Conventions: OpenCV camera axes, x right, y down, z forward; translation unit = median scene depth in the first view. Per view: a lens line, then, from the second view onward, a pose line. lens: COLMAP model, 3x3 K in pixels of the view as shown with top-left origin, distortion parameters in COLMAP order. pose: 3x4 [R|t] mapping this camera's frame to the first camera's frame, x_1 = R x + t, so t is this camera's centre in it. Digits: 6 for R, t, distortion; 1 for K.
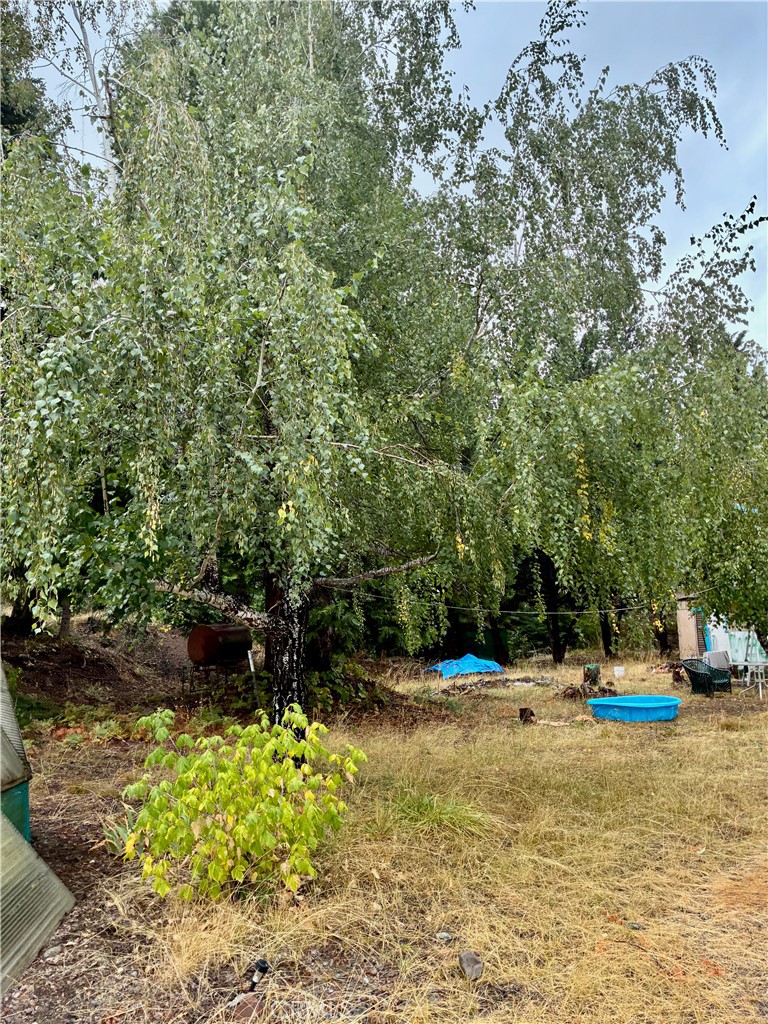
lens RADIAL K [[780.6, 0, 383.6], [0, 780.6, 507.8], [0, 0, 1]] dist [0.045240, -0.056868]
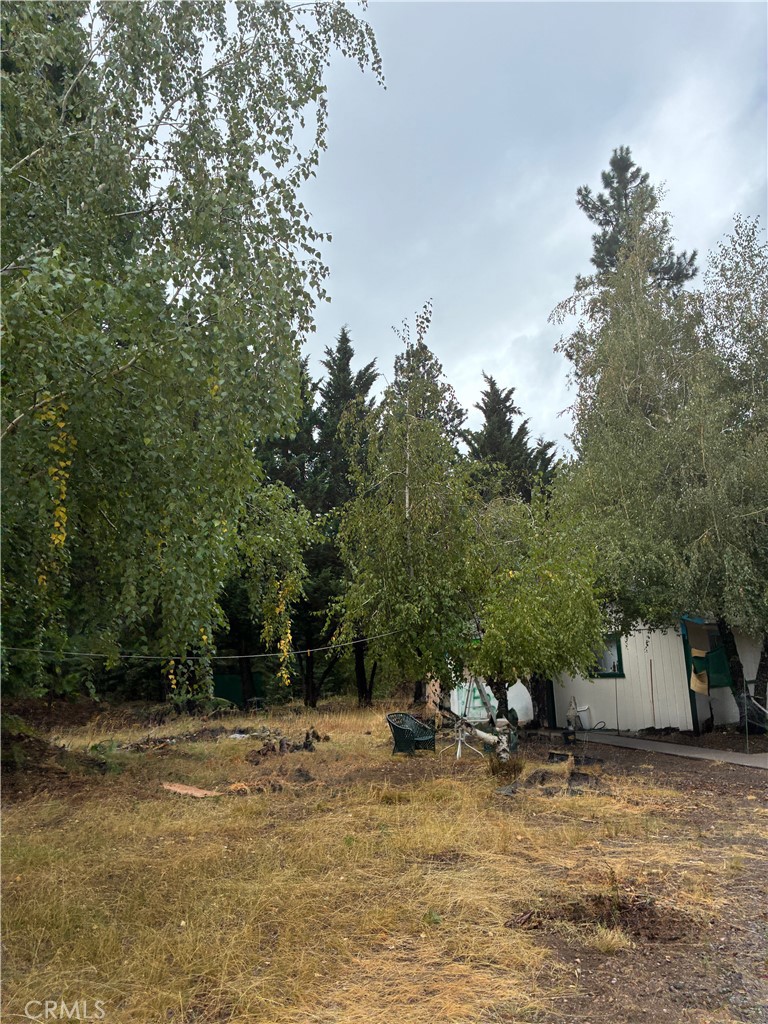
lens RADIAL K [[780.6, 0, 379.5], [0, 780.6, 516.2], [0, 0, 1]] dist [0.045240, -0.056868]
pose [[0.969152, 0.075890, 0.234491, 0.272467], [-0.066020, 0.996581, -0.049669, 0.023323], [-0.237459, 0.032656, 0.970849, 0.228937]]
